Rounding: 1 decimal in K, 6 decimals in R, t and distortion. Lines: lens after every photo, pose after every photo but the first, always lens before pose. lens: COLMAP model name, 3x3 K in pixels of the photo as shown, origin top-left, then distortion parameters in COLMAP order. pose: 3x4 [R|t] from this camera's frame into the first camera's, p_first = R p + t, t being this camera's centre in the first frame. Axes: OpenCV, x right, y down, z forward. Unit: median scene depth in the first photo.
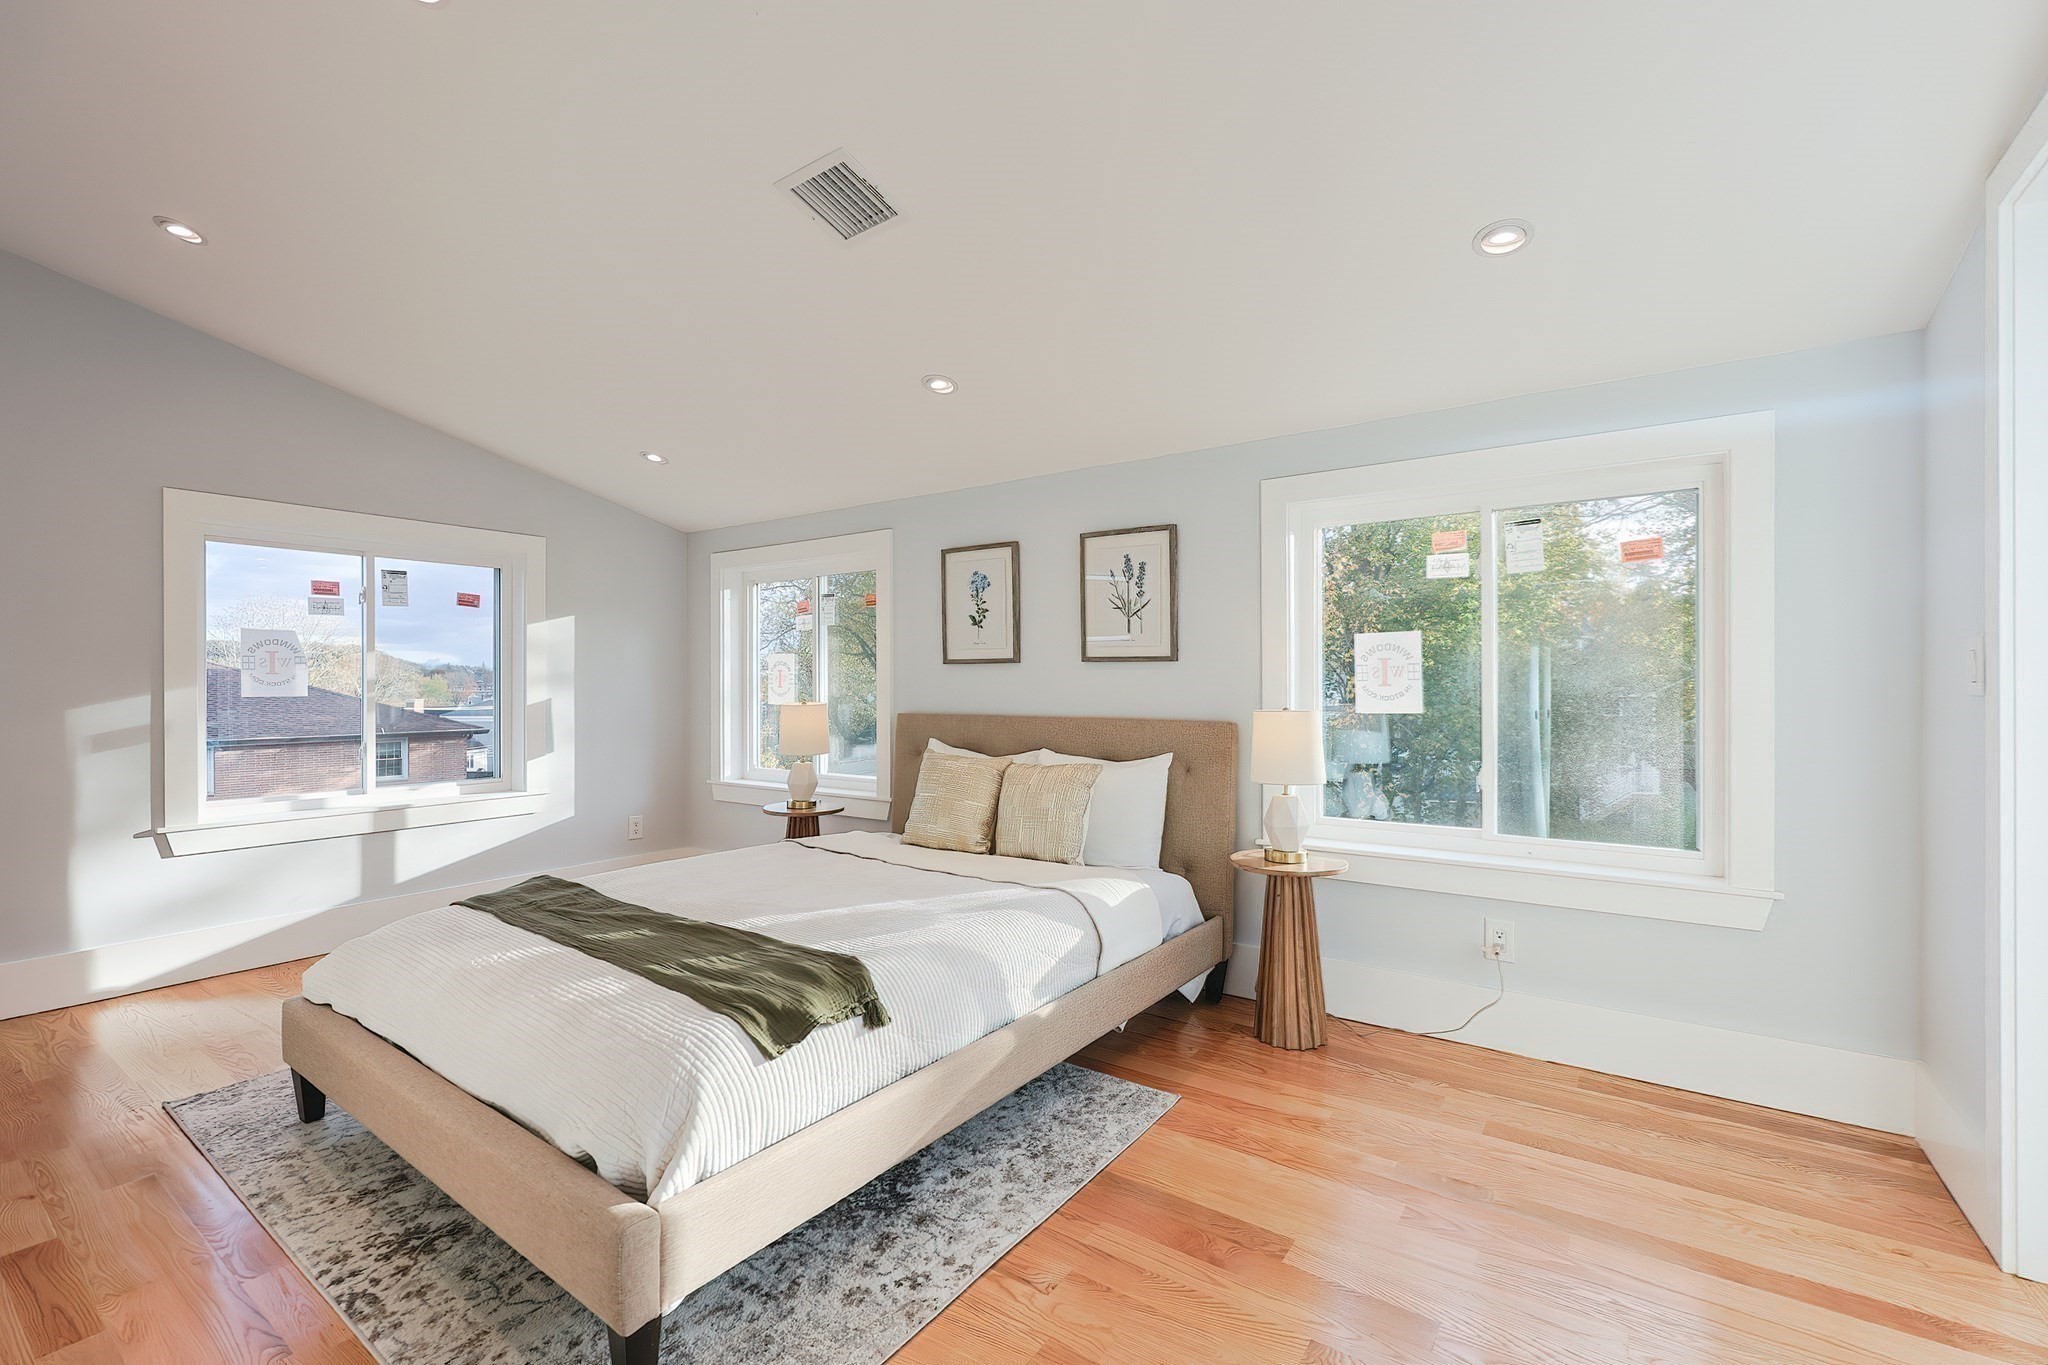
lens RADIAL K [[881.4, 0, 1001.8], [0, 881.4, 687.9], [0, 0, 1]] dist [0.000175, -0.001267]
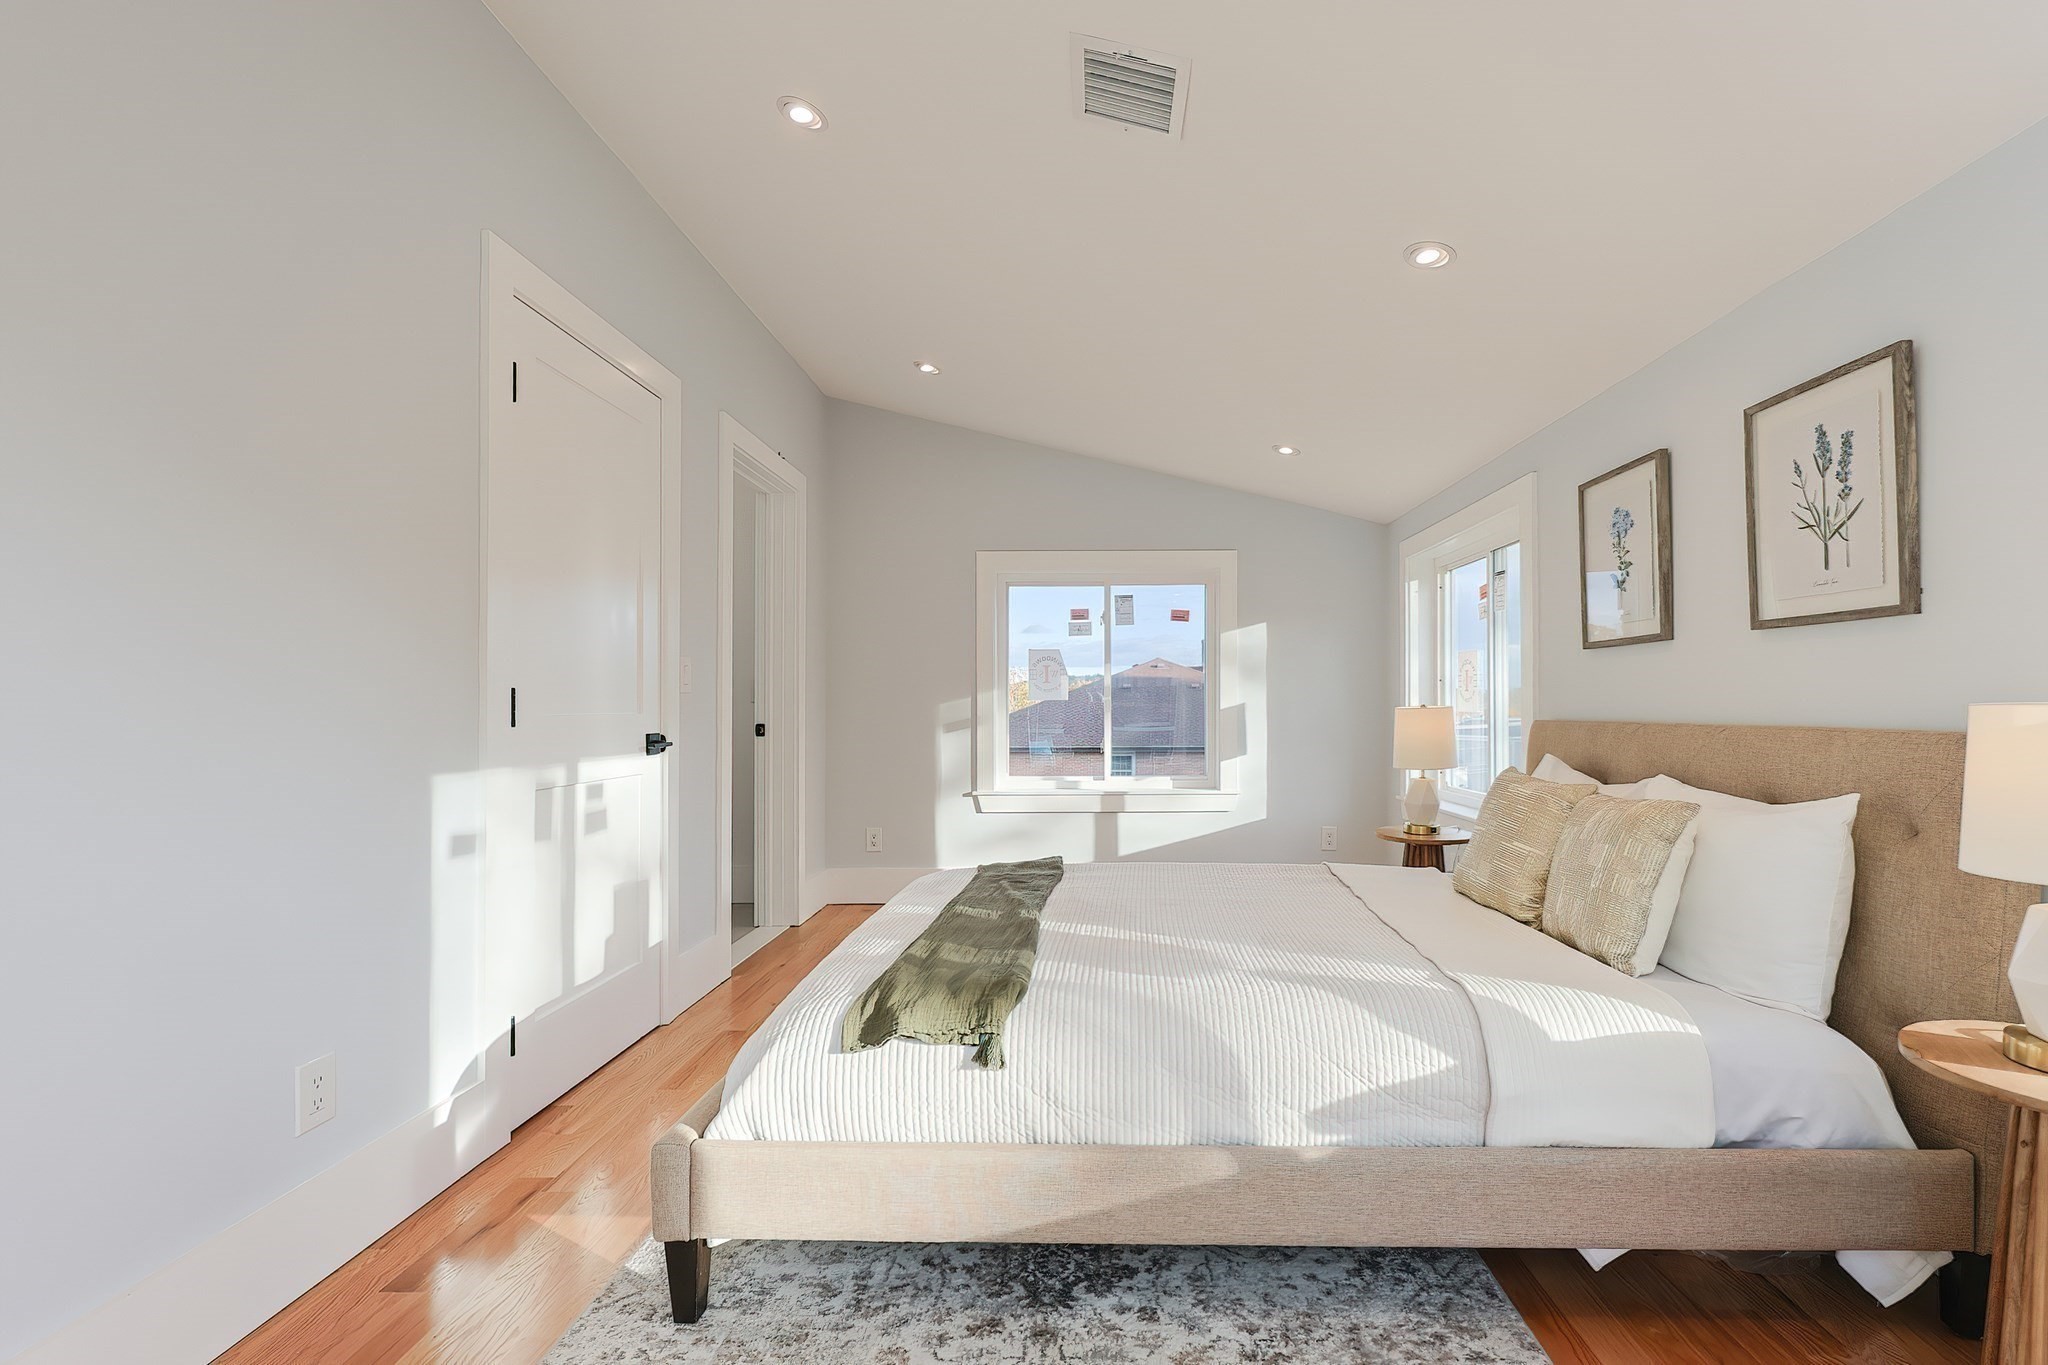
lens RADIAL K [[881.4, 0, 1032.2], [0, 881.4, 701.2], [0, 0, 1]] dist [0.000175, -0.001267]
pose [[0.581315, -0.001317, -0.813678, 0.294242], [-0.002556, 0.999991, -0.003444, 0.021001], [0.813675, 0.004082, 0.581306, 0.284728]]
